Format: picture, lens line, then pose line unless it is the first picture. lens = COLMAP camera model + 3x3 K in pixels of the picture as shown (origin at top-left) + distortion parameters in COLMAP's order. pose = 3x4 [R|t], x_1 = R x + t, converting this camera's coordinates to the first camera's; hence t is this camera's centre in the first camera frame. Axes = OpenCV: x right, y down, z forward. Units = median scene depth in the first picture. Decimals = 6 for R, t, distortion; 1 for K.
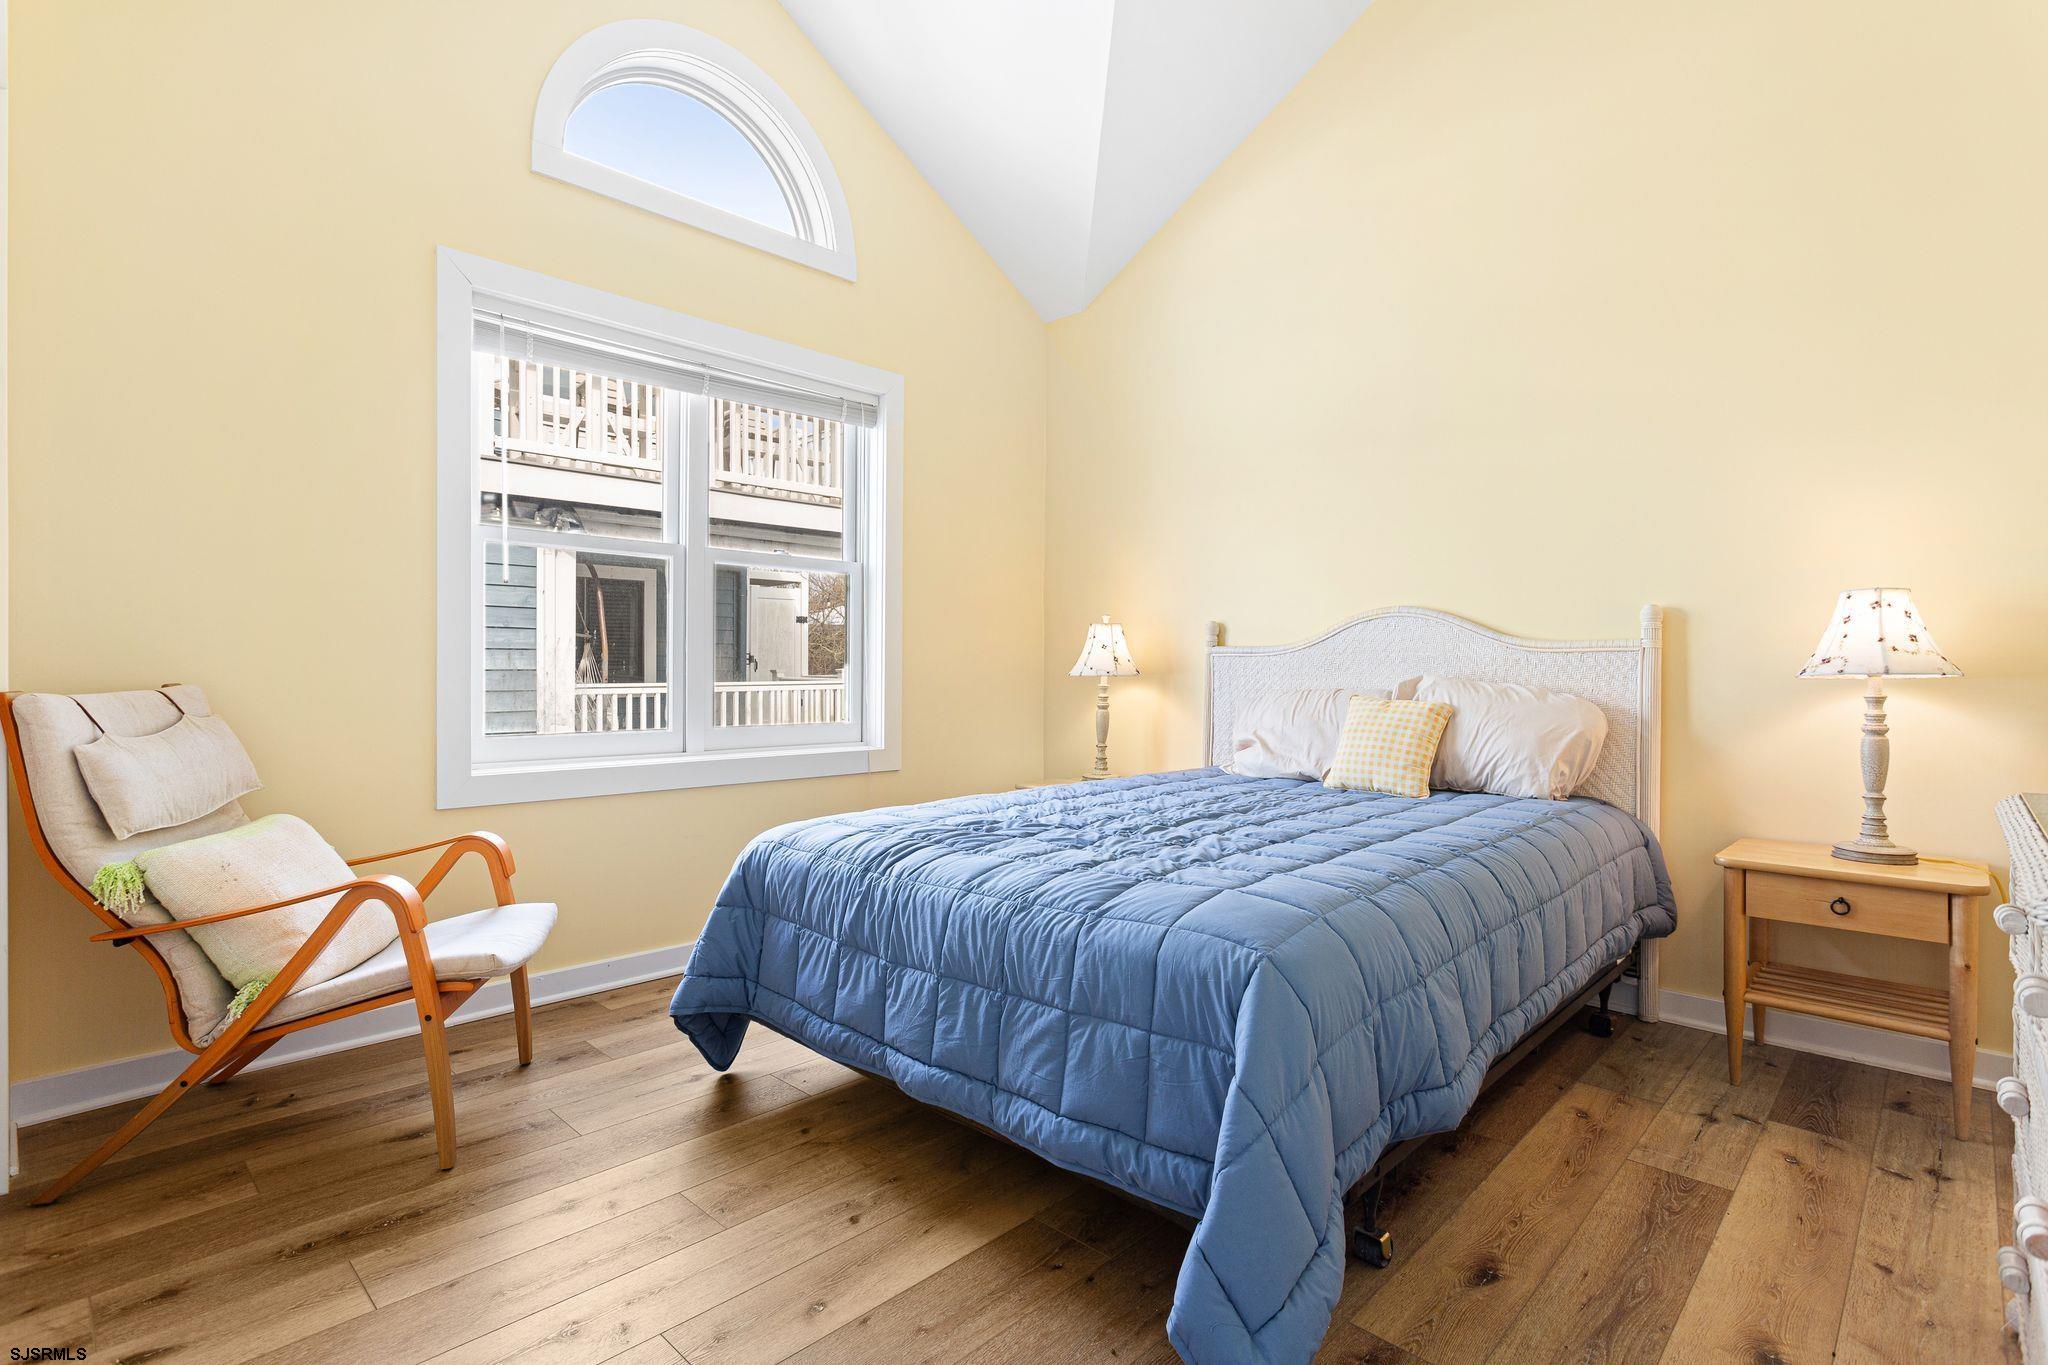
lens RADIAL K [[989.3, 0, 1026.7], [0, 989.3, 679.5], [0, 0, 1]] dist [0.000508, 0.000132]
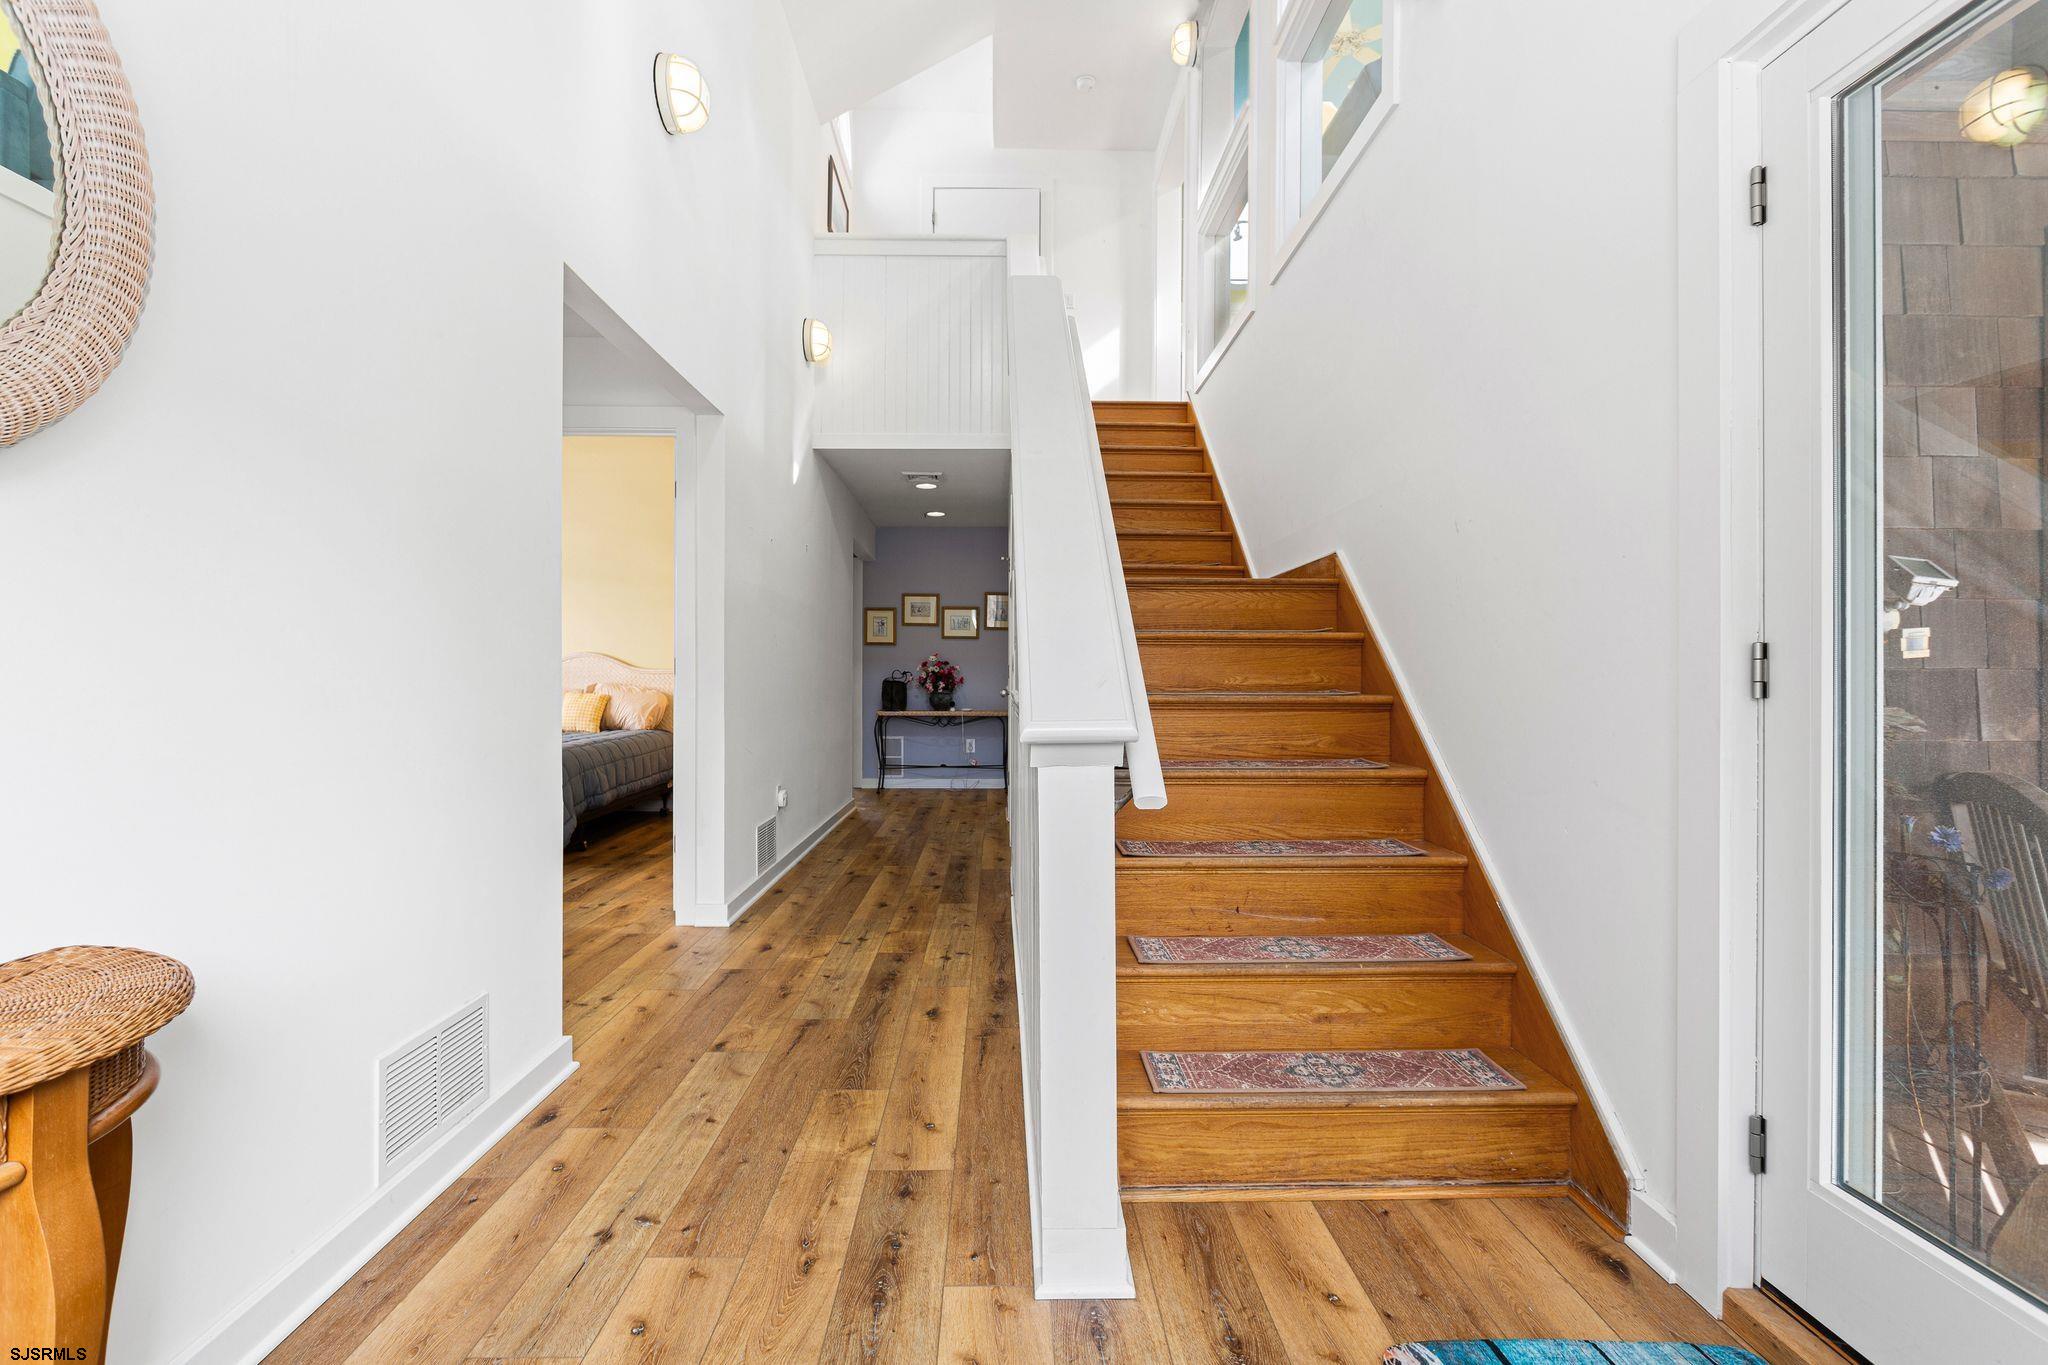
lens RADIAL K [[989.3, 0, 1028.9], [0, 989.3, 680.7], [0, 0, 1]] dist [0.000508, 0.000132]
pose [[0.708189, -0.002207, 0.706019, -0.576704], [0.002936, 0.999996, 0.000182, -0.007468], [-0.706017, 0.001944, 0.708193, -1.502333]]
